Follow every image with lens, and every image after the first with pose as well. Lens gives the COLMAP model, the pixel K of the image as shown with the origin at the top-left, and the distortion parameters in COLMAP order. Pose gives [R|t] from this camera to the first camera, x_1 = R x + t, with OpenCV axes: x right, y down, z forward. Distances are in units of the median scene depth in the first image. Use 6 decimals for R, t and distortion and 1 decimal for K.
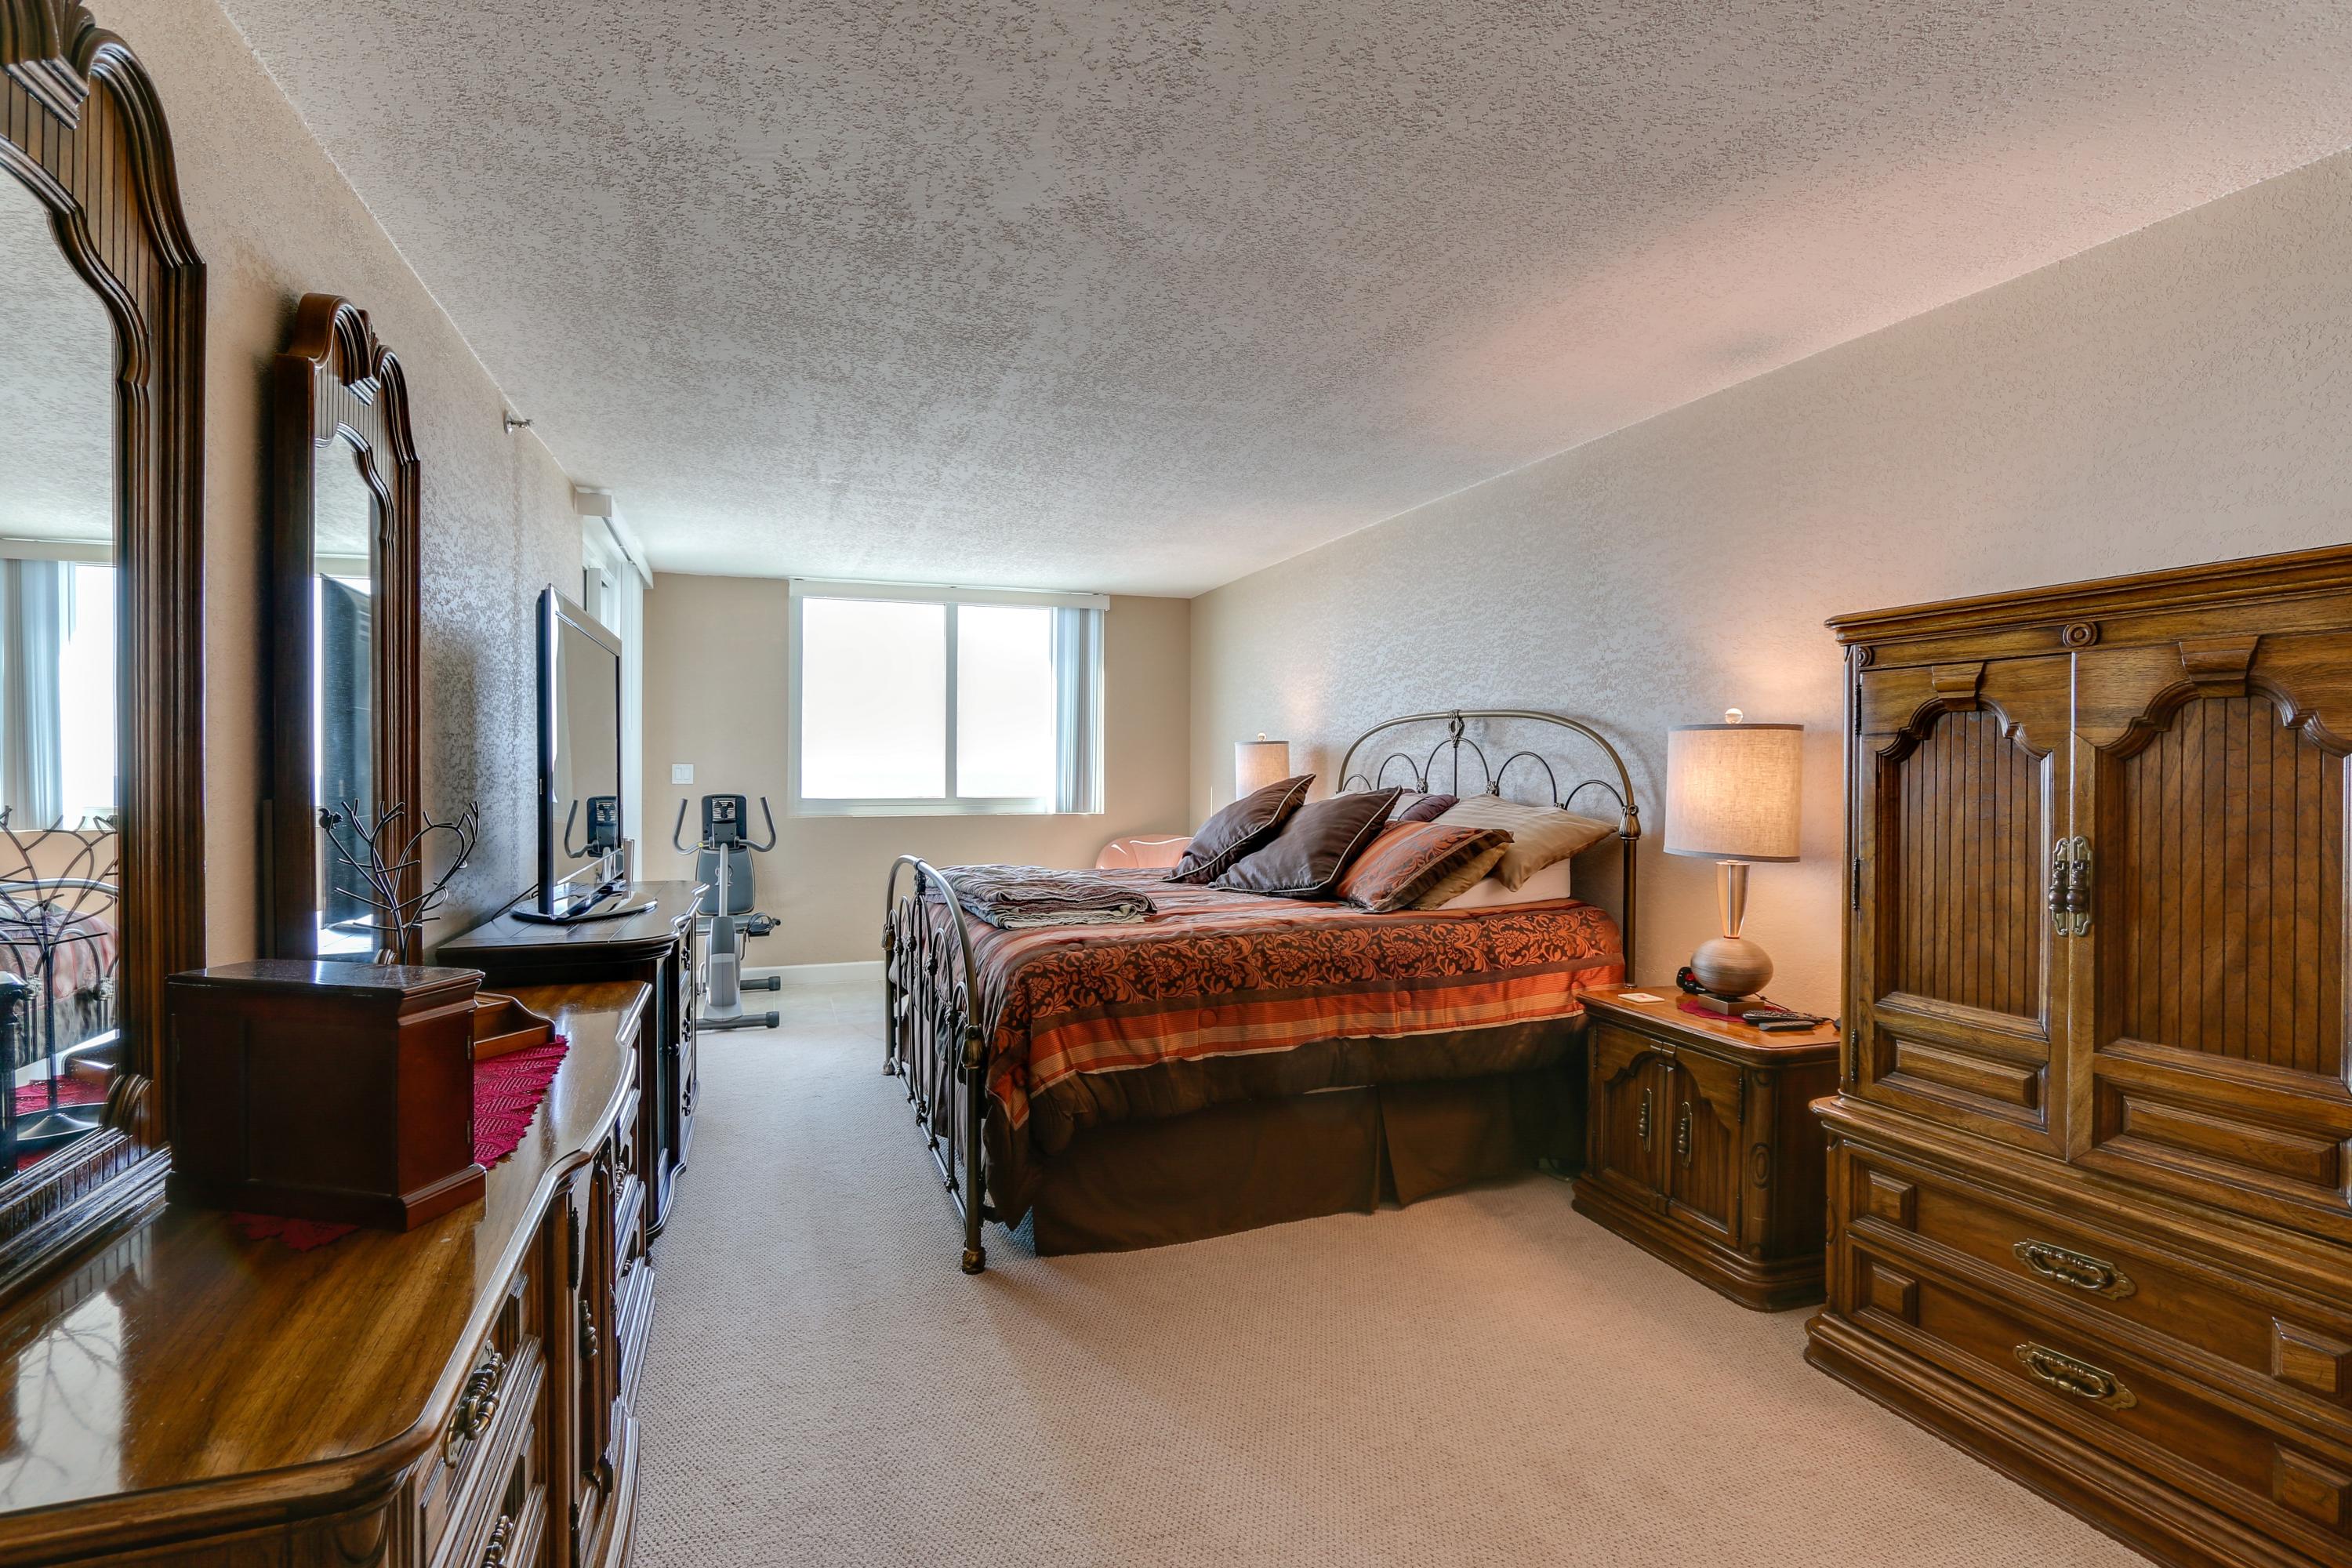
lens RADIAL K [[1086.0, 0, 1167.8], [0, 1086.0, 775.1], [0, 0, 1]] dist [-0.012226, 0.001145]
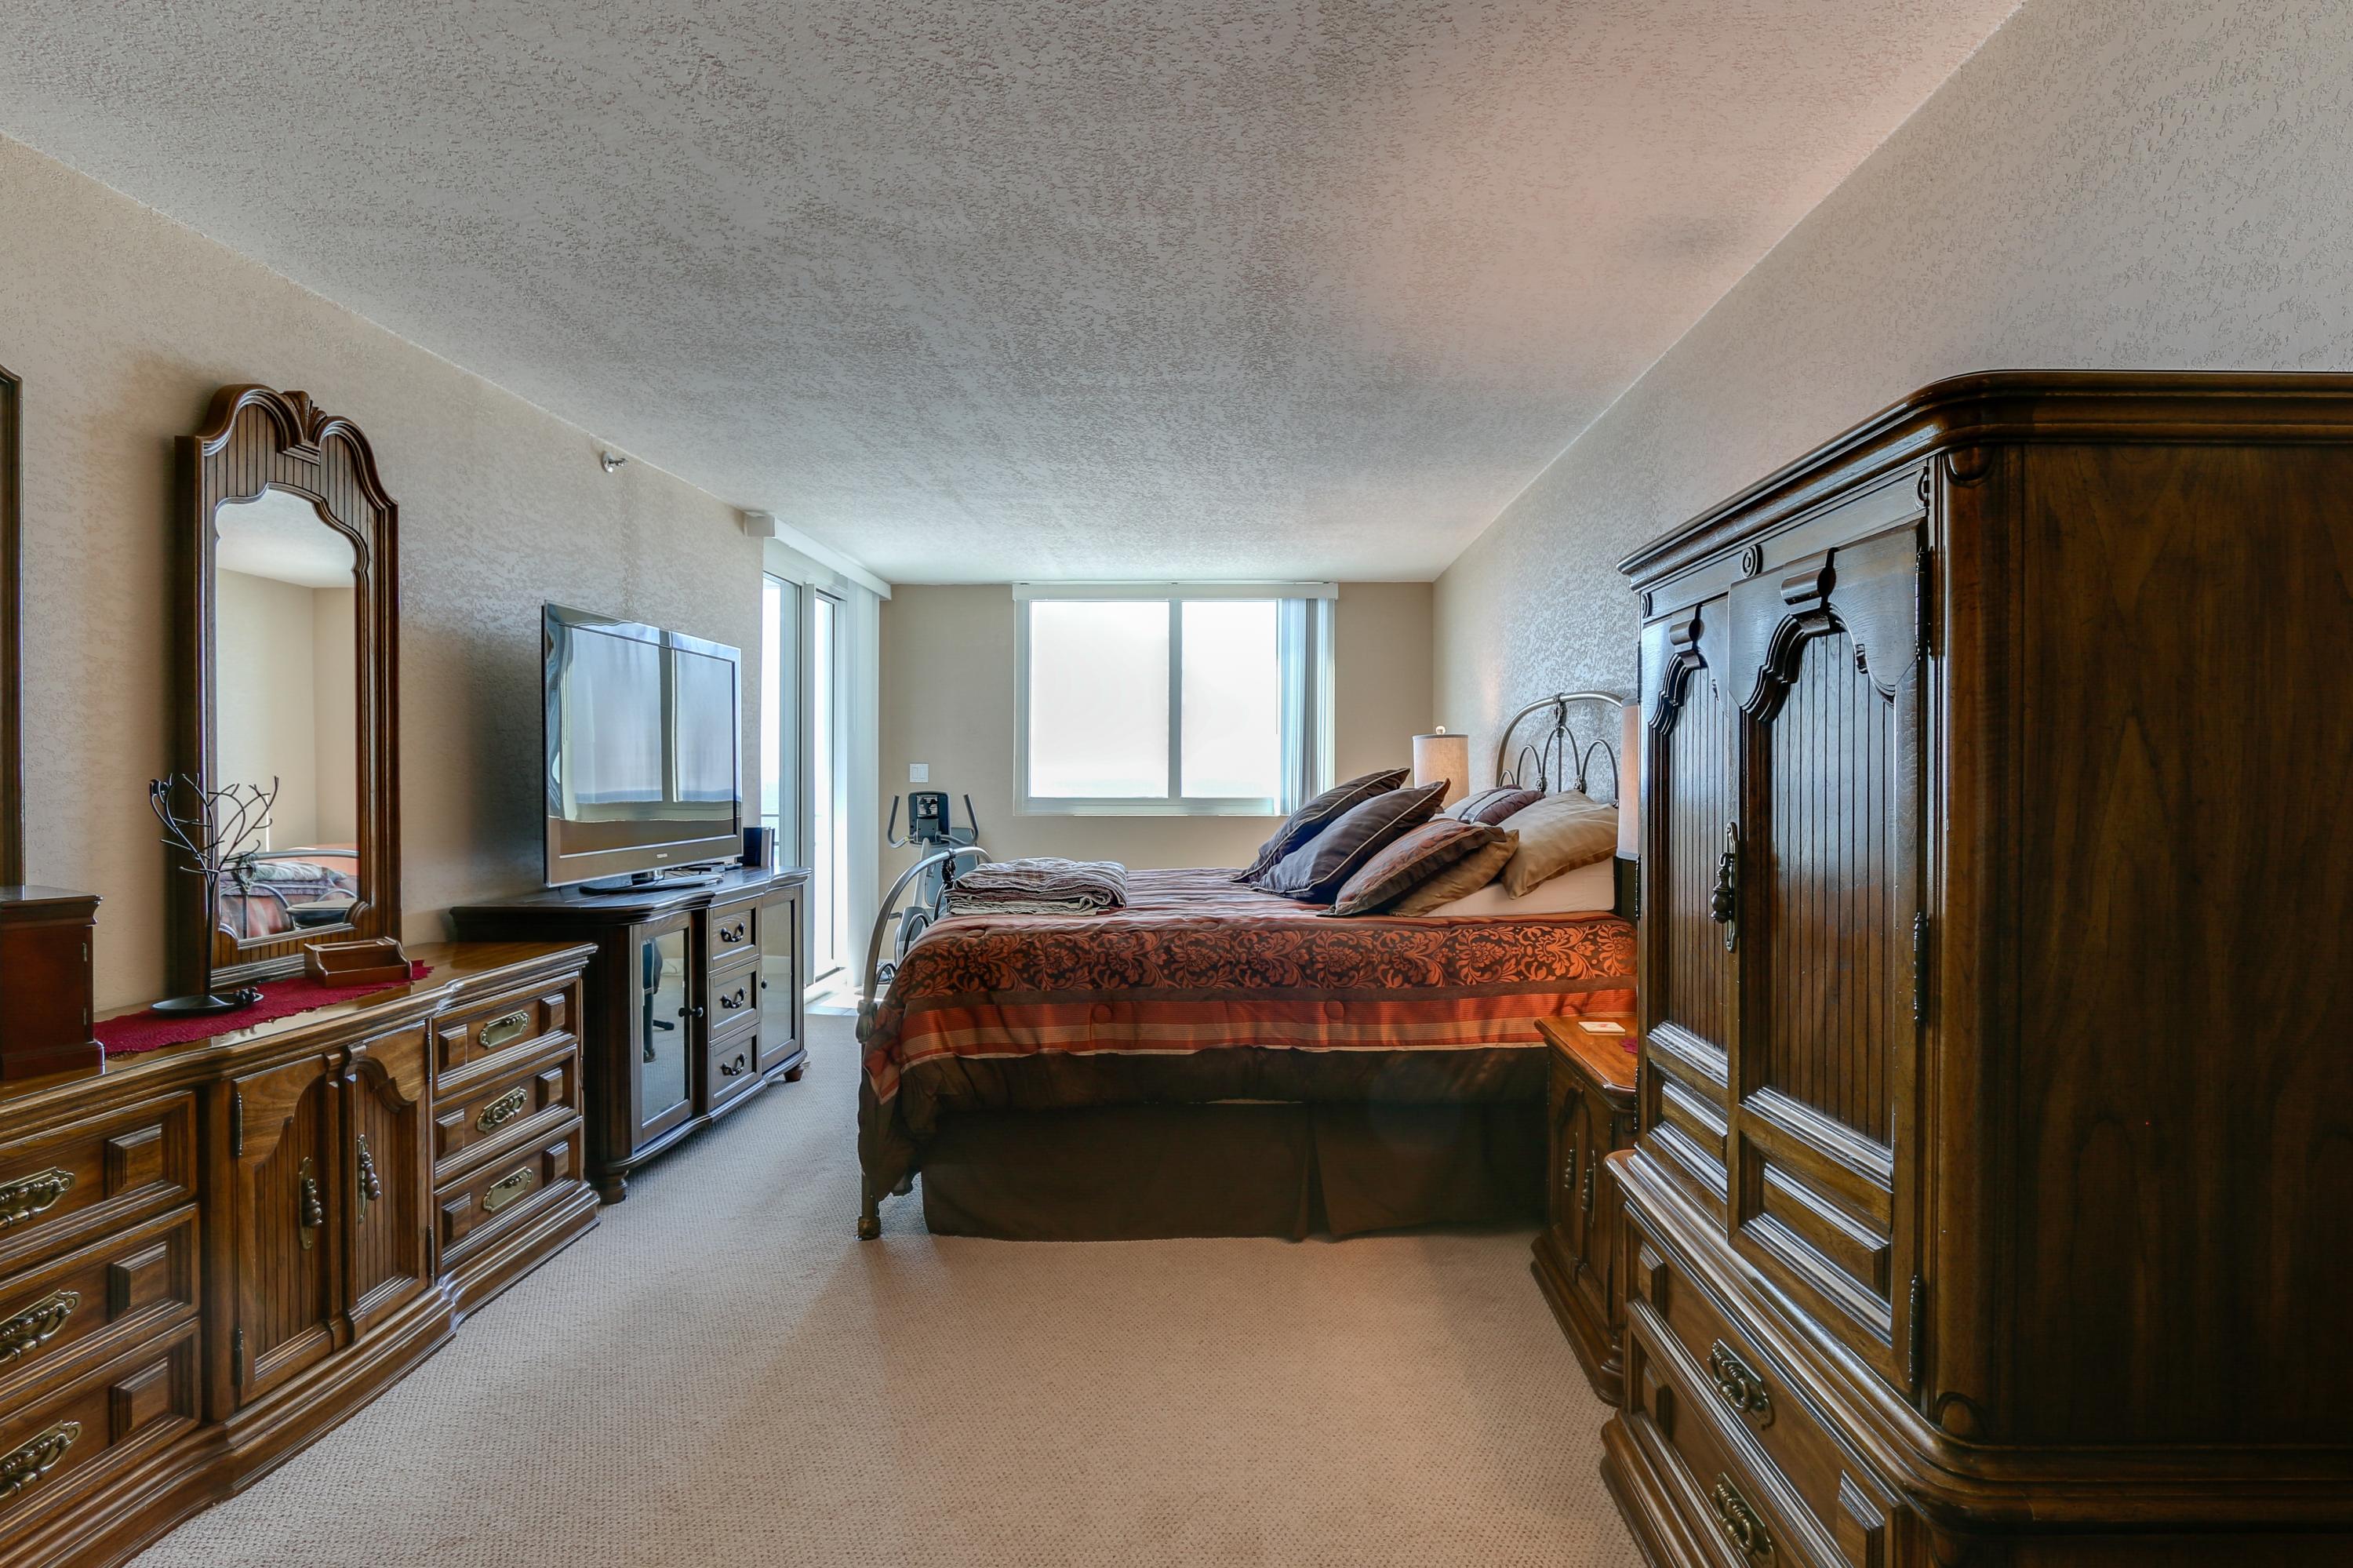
lens RADIAL K [[1156.8, 0, 1181.3], [0, 1156.8, 782.0], [0, 0, 1]] dist [-0.009624, 0.000756]
pose [[0.942178, 0.002011, -0.335107, 0.409155], [-0.001707, 0.999998, 0.001202, 0.014364], [0.335109, -0.000560, 0.942179, 0.045222]]
